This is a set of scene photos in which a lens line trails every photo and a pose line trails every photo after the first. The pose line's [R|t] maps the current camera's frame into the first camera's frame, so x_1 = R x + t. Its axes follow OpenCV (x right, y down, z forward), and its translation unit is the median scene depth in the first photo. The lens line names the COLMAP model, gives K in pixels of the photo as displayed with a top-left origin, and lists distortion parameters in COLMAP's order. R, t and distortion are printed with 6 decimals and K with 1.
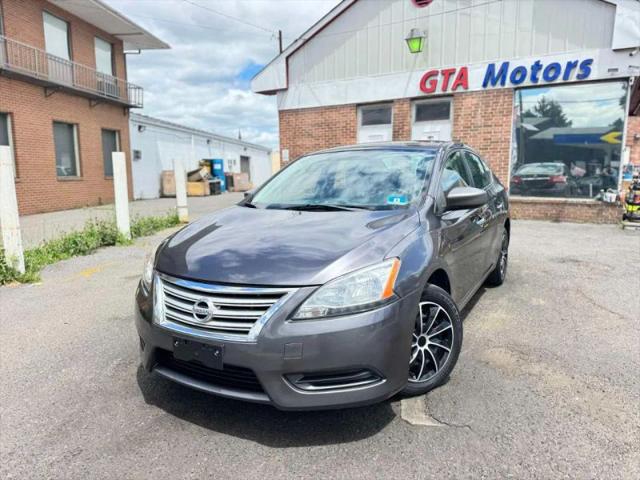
lens RADIAL K [[453.2, 0, 320.6], [0, 453.2, 241.6], [0, 0, 1]] dist [0.030220, -0.043044]
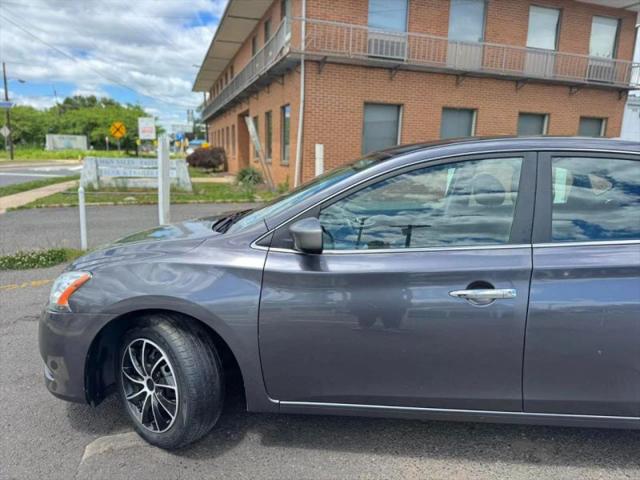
lens RADIAL K [[453.2, 0, 320.5], [0, 453.2, 243.1], [0, 0, 1]] dist [0.030220, -0.043044]
pose [[0.423978, 0.188140, -0.885915, 0.303539], [-0.164490, 0.977913, 0.128956, -0.051502], [0.890610, 0.091050, 0.445561, 0.242081]]
